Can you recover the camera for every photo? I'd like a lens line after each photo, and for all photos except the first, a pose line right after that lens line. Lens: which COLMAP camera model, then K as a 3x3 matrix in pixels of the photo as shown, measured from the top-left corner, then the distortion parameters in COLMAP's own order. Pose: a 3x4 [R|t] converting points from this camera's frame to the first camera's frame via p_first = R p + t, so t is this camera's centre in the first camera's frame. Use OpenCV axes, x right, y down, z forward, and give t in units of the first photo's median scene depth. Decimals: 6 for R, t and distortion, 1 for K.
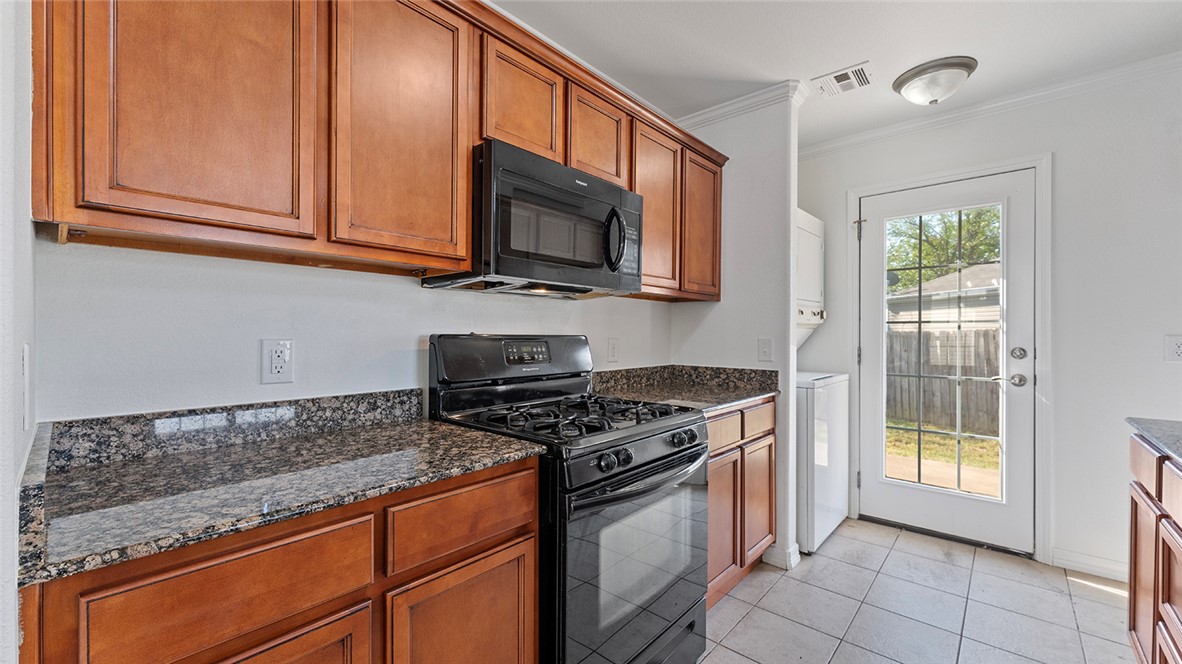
lens RADIAL K [[470.1, 0, 586.3], [0, 470.1, 333.8], [0, 0, 1]] dist [0.005404, -0.001844]
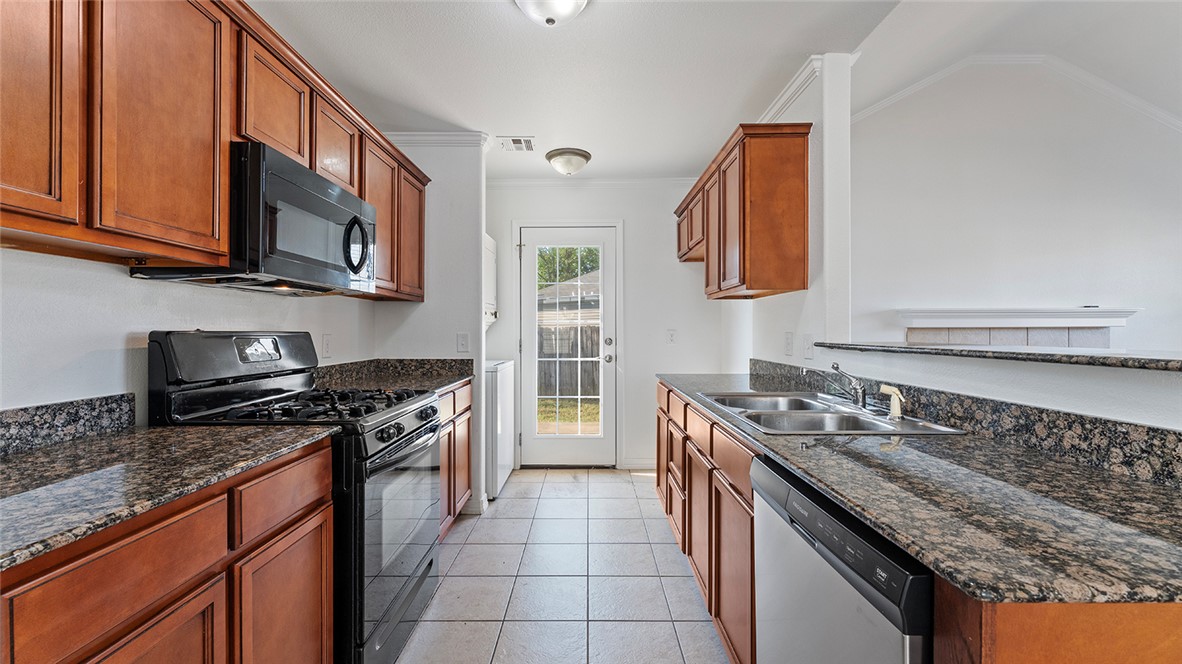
lens RADIAL K [[470.1, 0, 585.2], [0, 470.1, 329.9], [0, 0, 1]] dist [0.005404, -0.001844]
pose [[0.748351, -0.002368, 0.663298, -0.301566], [0.002270, 0.999997, 0.001010, -0.000272], [-0.663299, 0.000750, 0.748354, -0.210440]]
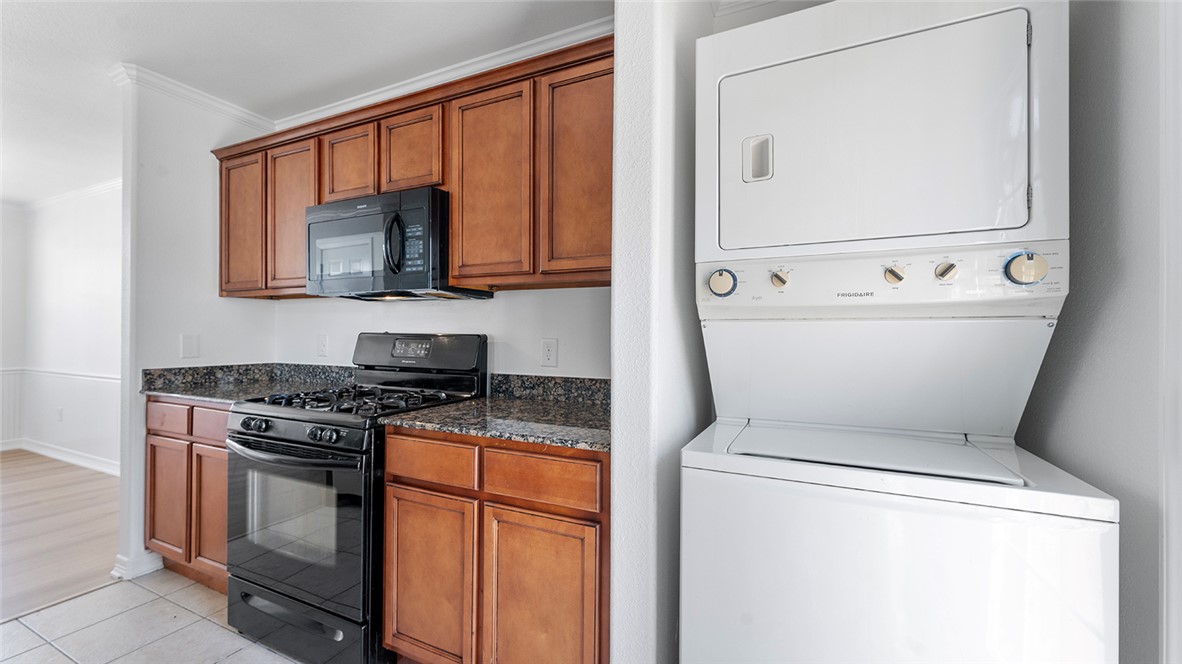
lens RADIAL K [[470.1, 0, 592.7], [0, 470.1, 329.4], [0, 0, 1]] dist [0.005404, -0.001844]
pose [[0.283219, -0.007423, -0.959026, 1.326168], [-0.005068, 0.999945, -0.009236, 0.000555], [0.959042, 0.007476, 0.283166, 1.246410]]
